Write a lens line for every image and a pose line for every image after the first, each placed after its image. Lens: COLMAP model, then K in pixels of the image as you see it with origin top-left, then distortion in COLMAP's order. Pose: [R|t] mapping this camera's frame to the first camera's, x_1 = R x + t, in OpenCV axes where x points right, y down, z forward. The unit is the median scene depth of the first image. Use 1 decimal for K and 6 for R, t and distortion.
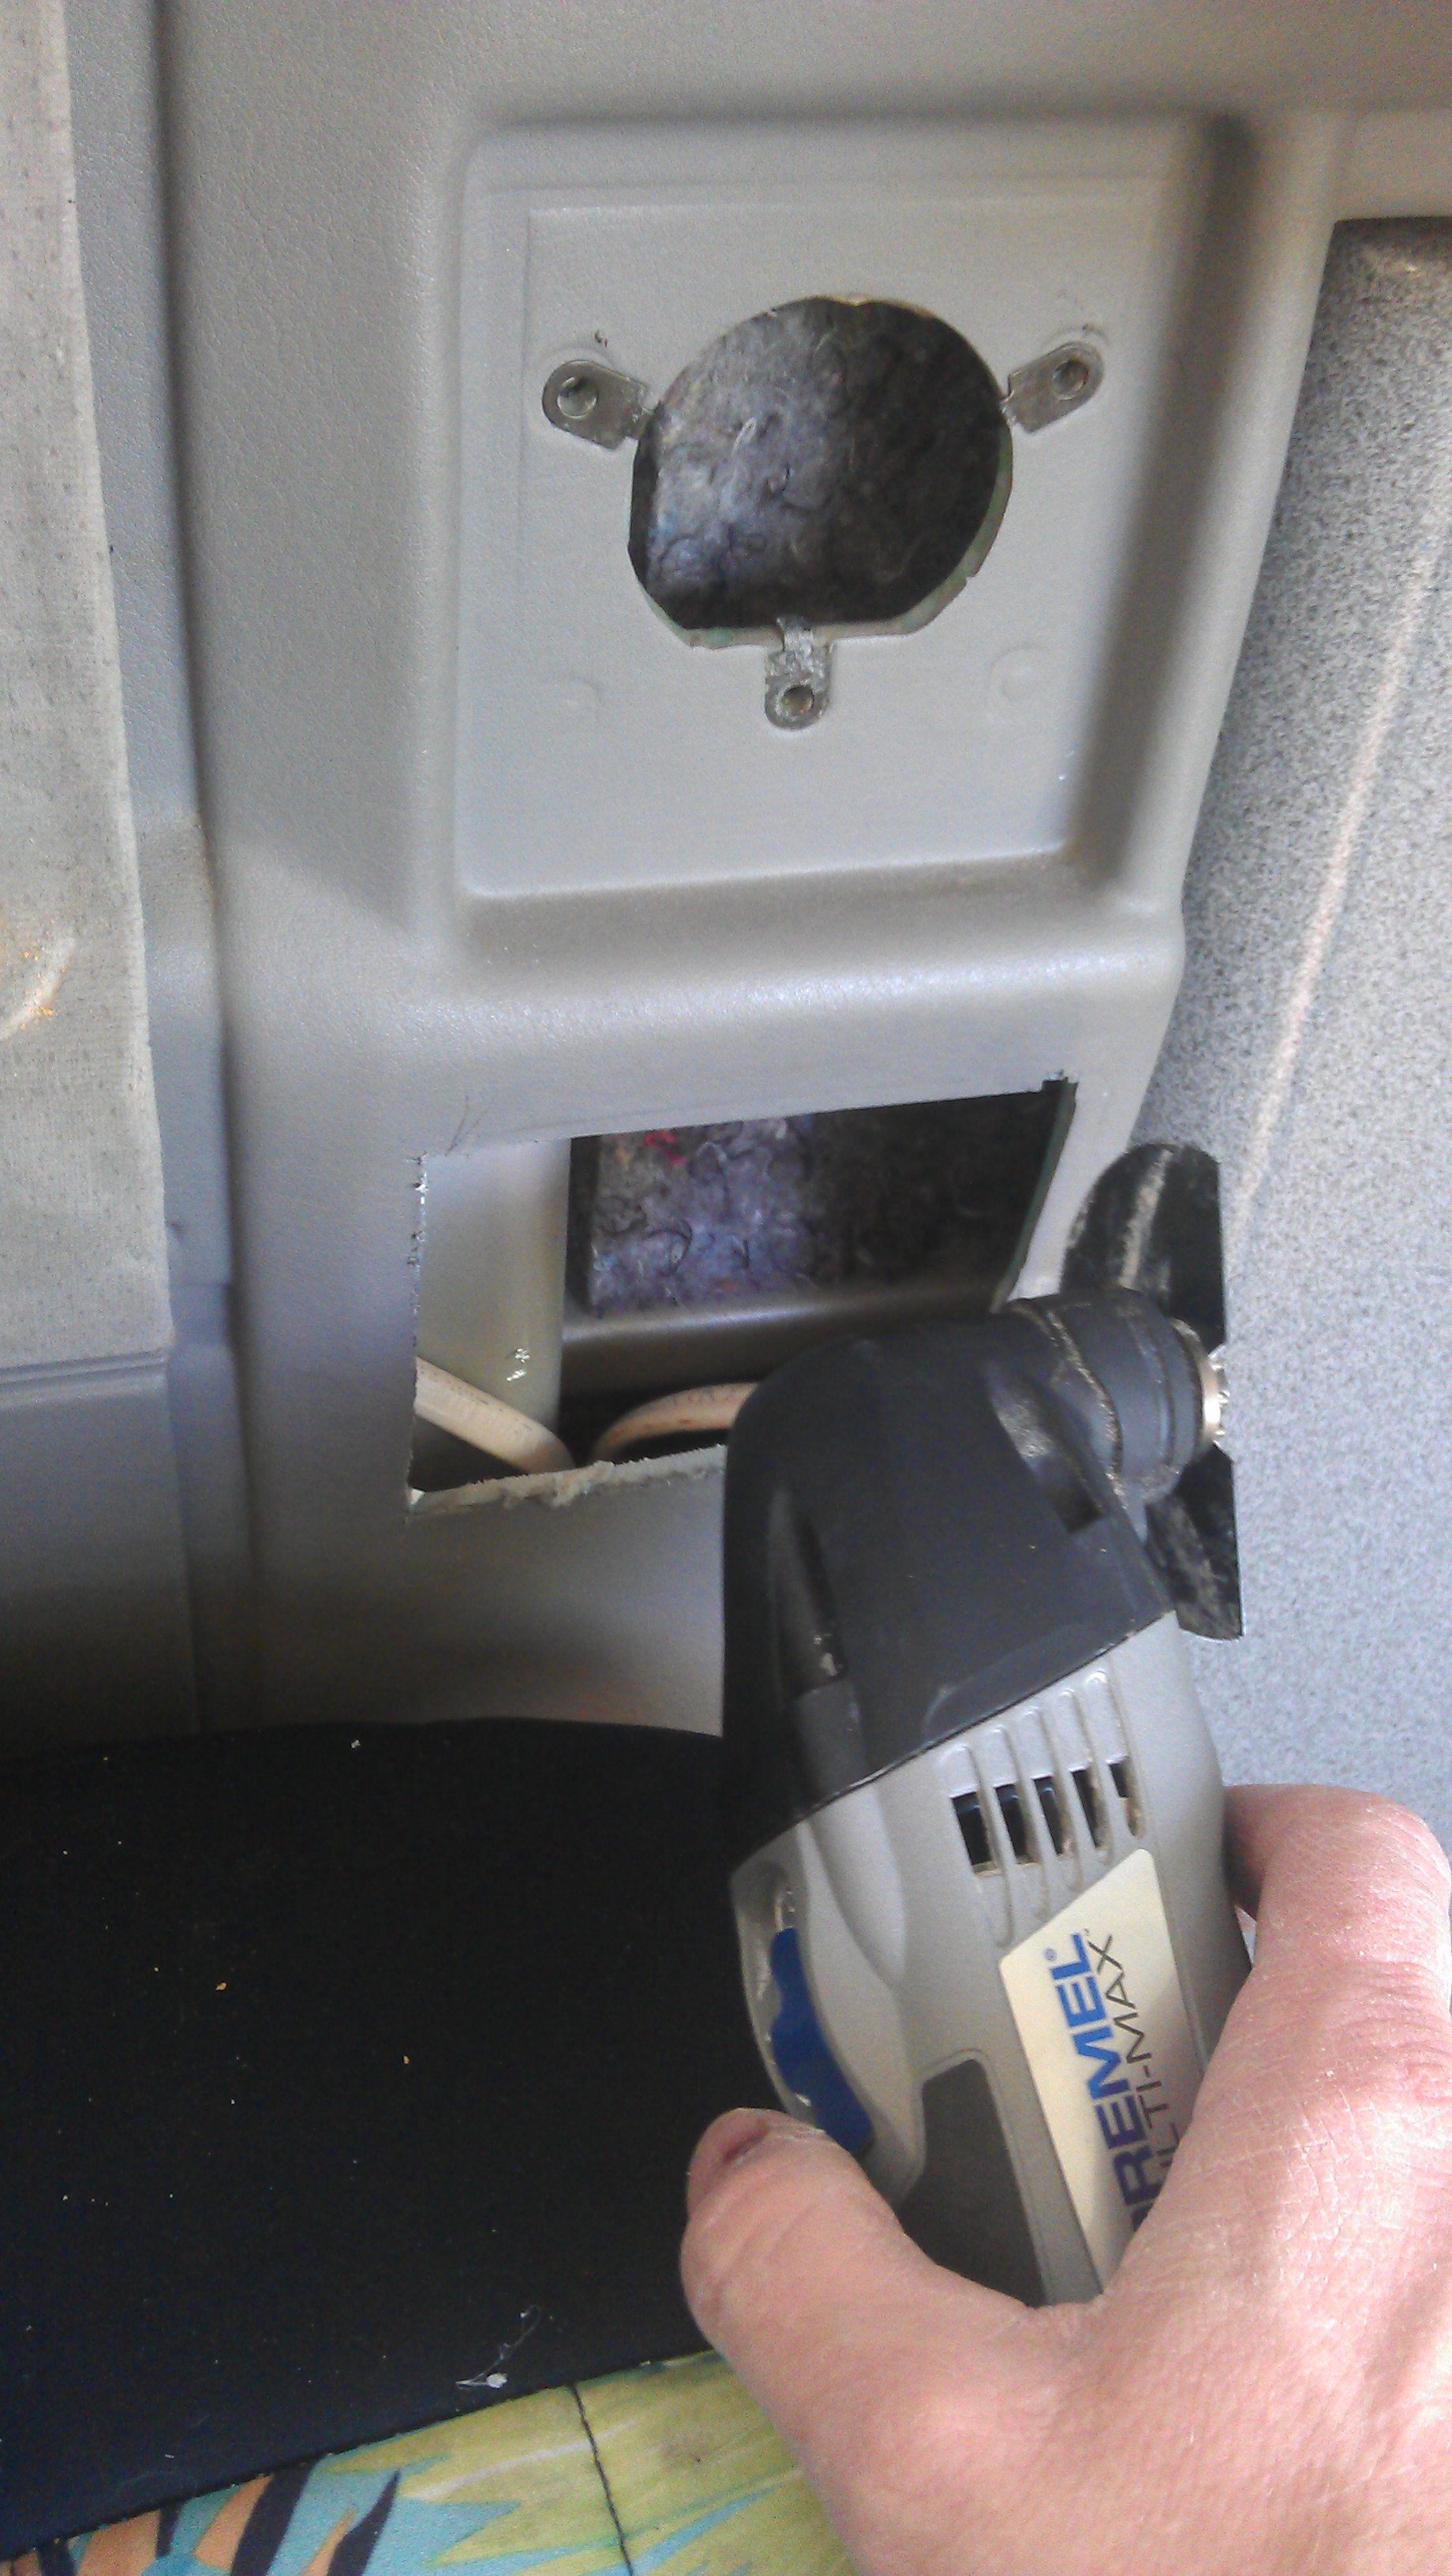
lens RADIAL K [[2684.1, 0, 726.0], [0, 2684.1, 1288.0], [0, 0, 1]] dist [0.206025, -0.724876]
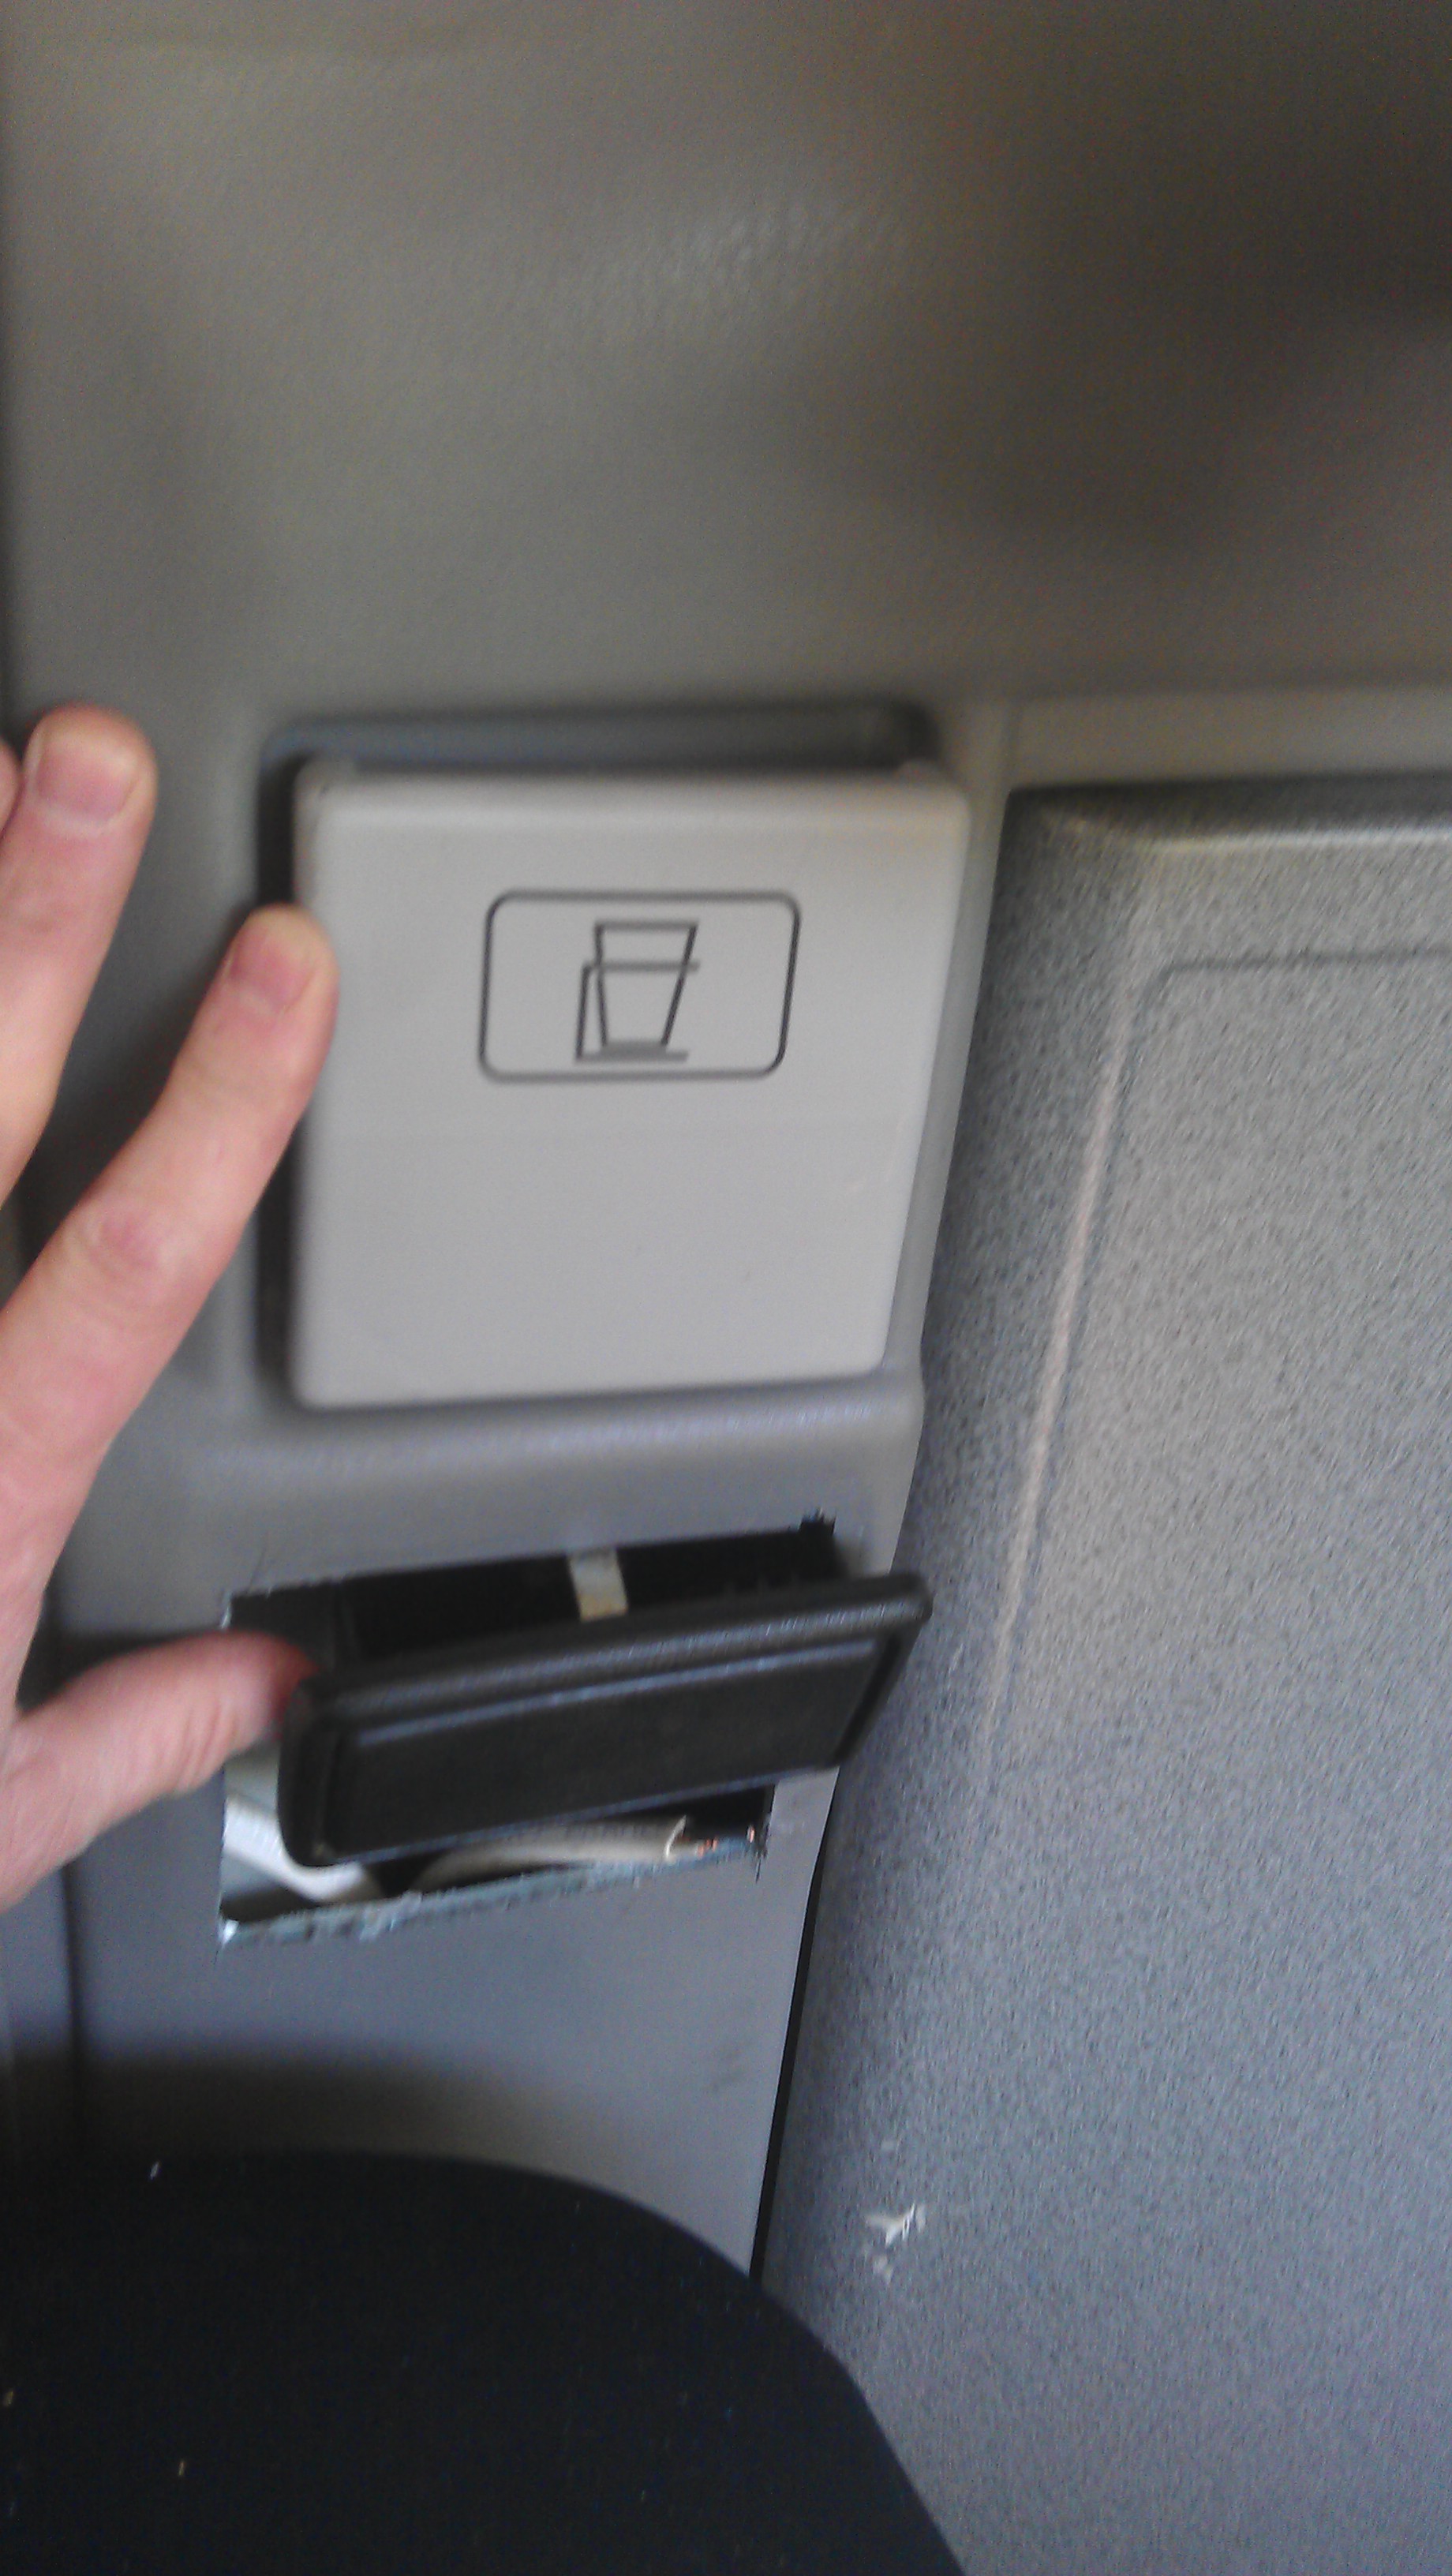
lens RADIAL K [[2684.1, 0, 726.0], [0, 2684.1, 1288.0], [0, 0, 1]] dist [0.206025, -0.724876]
pose [[0.998849, -0.012450, 0.046321, 0.033393], [0.020785, 0.982690, -0.184088, 0.030636], [-0.043227, 0.184839, 0.981818, -0.096642]]
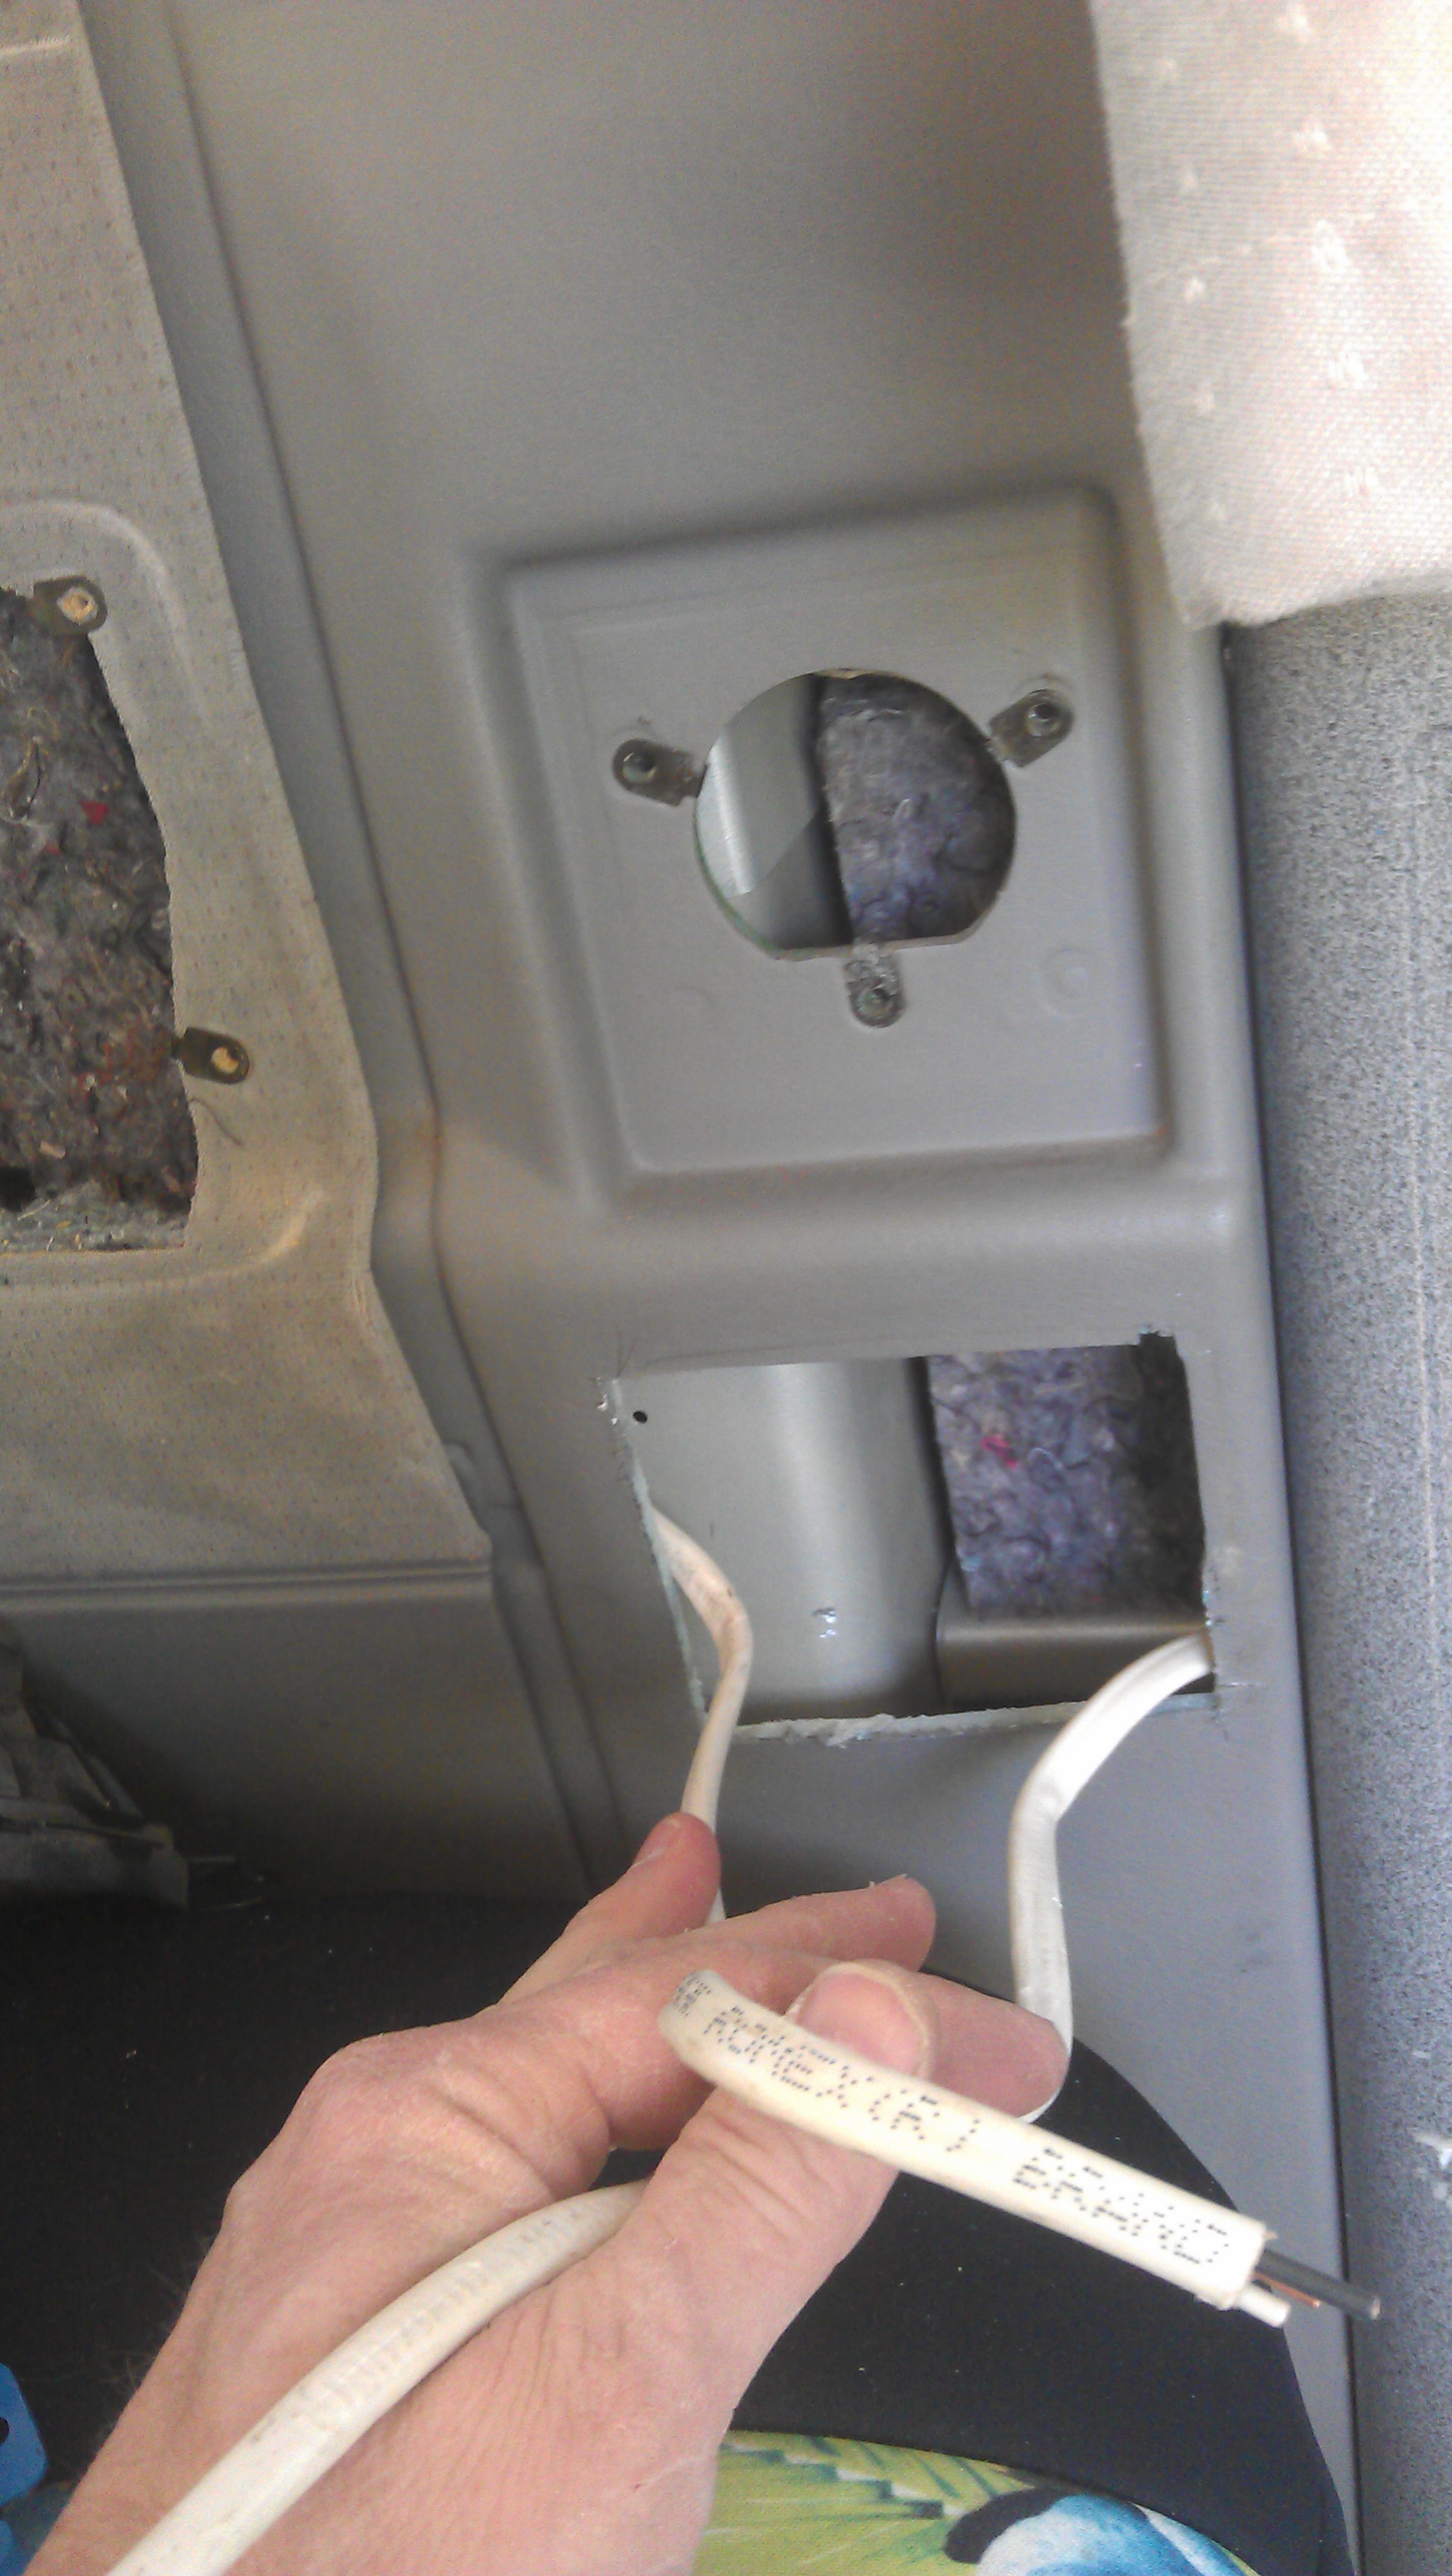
lens RADIAL K [[2684.1, 0, 726.0], [0, 2684.1, 1288.0], [0, 0, 1]] dist [0.206025, -0.724876]
pose [[0.874440, -0.011575, -0.484995, 0.493230], [-0.103969, 0.972016, -0.210654, 0.151084], [0.473862, 0.234629, 0.848766, -0.023082]]
